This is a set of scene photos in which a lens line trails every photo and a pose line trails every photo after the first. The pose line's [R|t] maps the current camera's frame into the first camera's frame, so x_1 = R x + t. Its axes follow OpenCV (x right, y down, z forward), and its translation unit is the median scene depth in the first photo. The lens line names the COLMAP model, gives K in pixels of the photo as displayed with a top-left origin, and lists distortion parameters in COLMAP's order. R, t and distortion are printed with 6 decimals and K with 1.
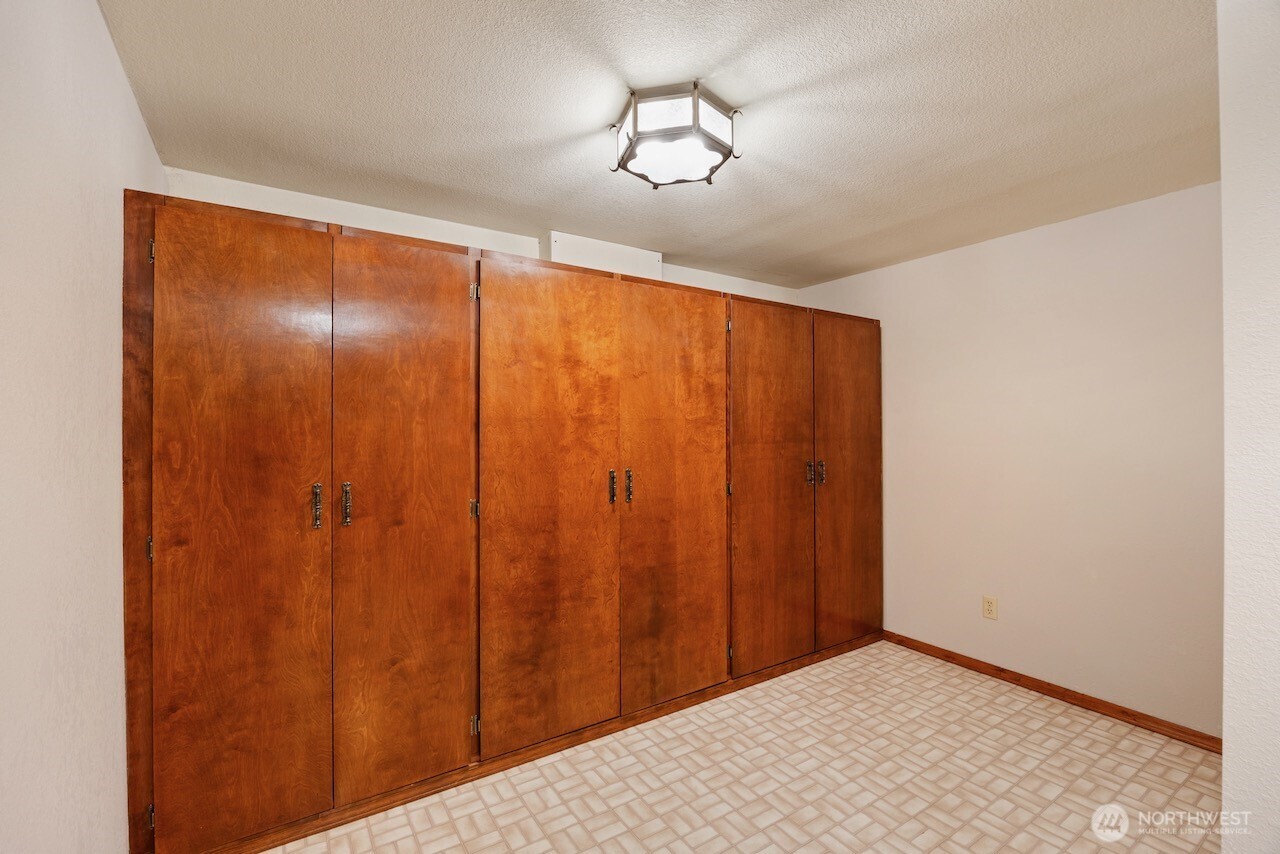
lens RADIAL K [[559.0, 0, 641.6], [0, 559.0, 431.7], [0, 0, 1]] dist [-0.016955, 0.002660]
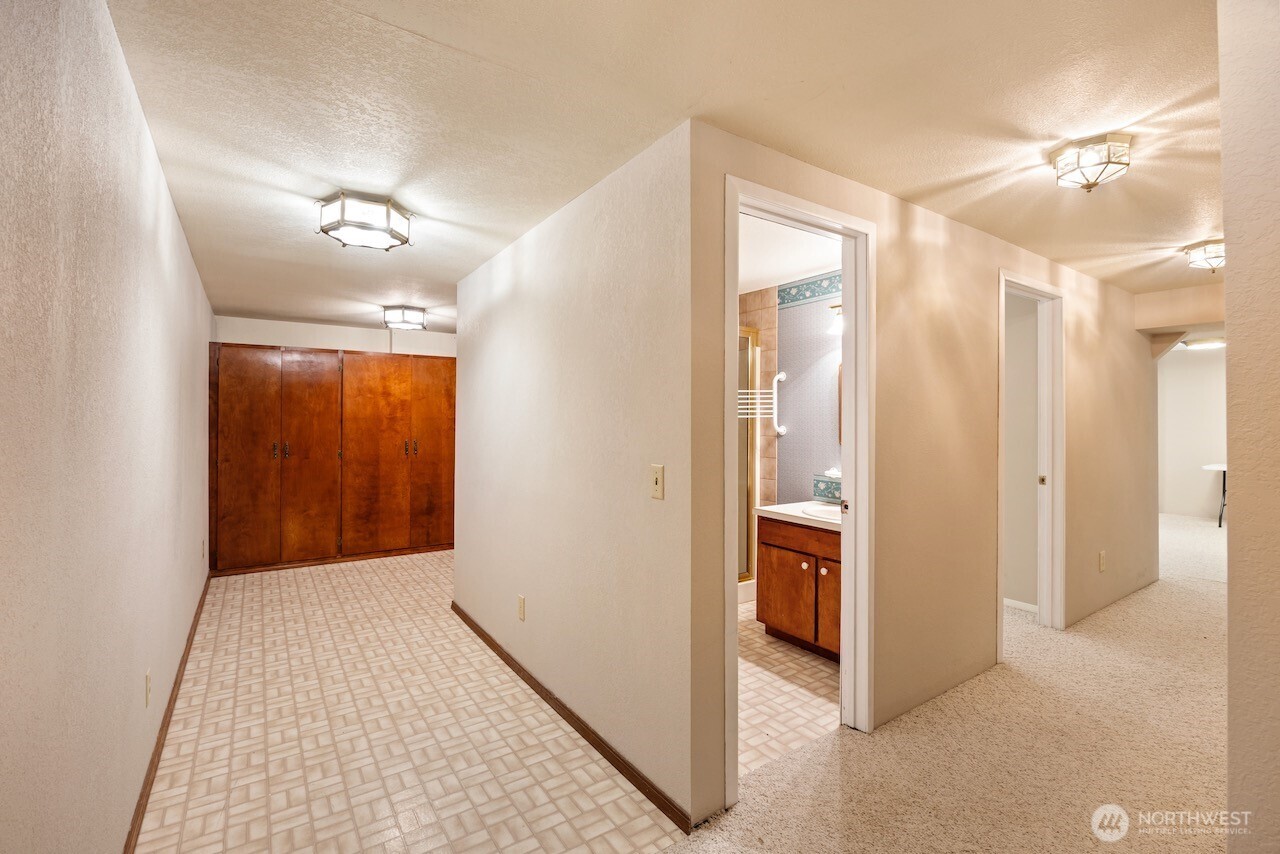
lens RADIAL K [[559.0, 0, 640.1], [0, 559.0, 419.6], [0, 0, 1]] dist [-0.016955, 0.002660]
pose [[0.999918, -0.004860, 0.011863, 0.921147], [0.005083, 0.999809, -0.018862, 0.032818], [-0.011769, 0.018921, 0.999752, -1.371709]]
